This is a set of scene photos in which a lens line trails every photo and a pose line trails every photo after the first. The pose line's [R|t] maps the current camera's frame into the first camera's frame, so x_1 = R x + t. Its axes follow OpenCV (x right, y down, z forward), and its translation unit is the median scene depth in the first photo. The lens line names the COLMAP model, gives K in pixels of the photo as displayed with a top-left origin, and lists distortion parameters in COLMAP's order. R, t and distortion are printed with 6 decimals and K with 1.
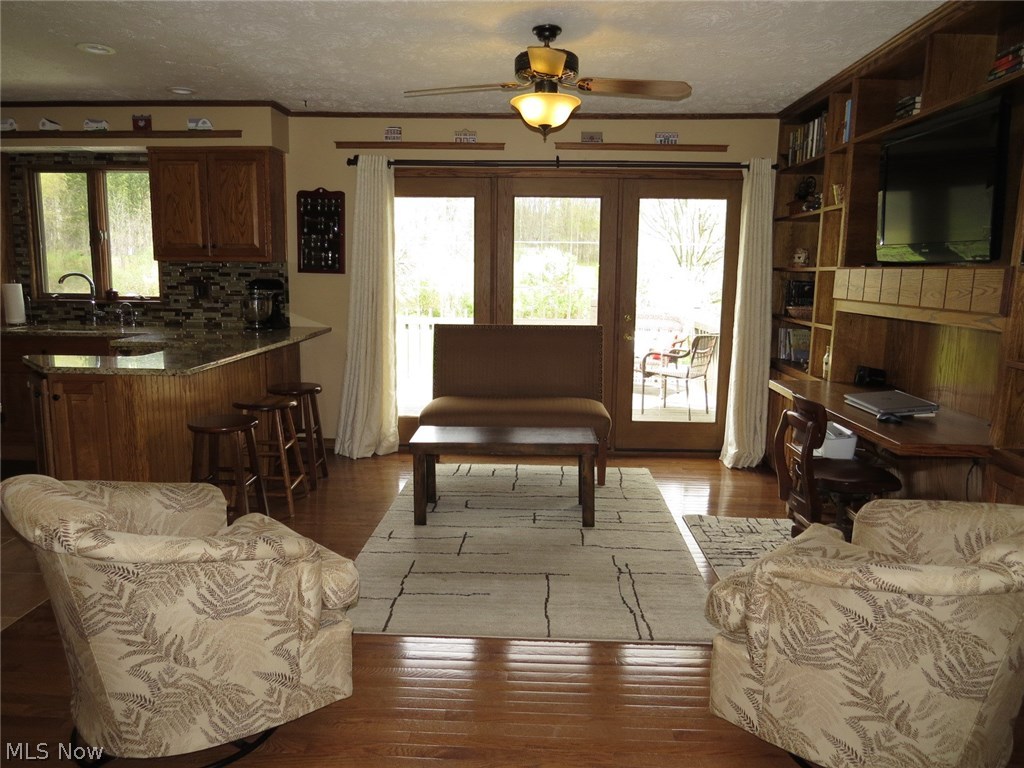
lens RADIAL K [[717.8, 0, 511.8], [0, 717.8, 382.9], [0, 0, 1]] dist [-0.044500, 0.001350]
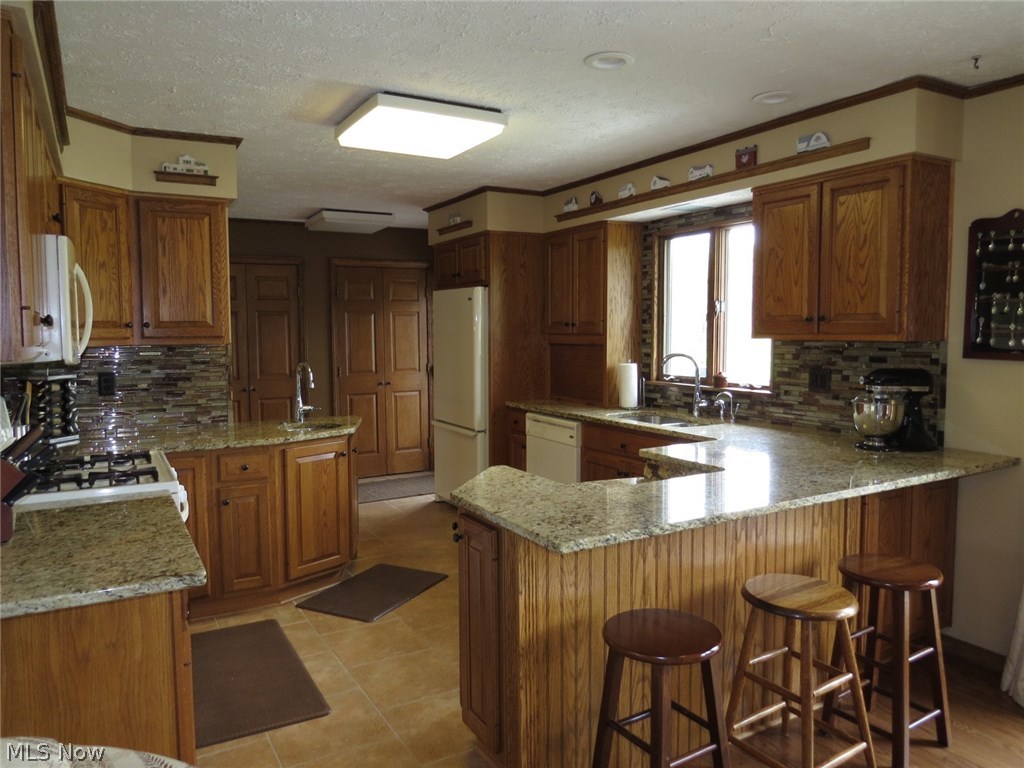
lens RADIAL K [[717.8, 0, 511.8], [0, 717.8, 385.1], [0, 0, 1]] dist [-0.044500, 0.001350]
pose [[0.522121, 0.045851, -0.851638, 0.002330], [-0.120272, 0.992533, -0.020299, -0.075516], [0.844349, 0.113027, 0.523737, 0.382715]]
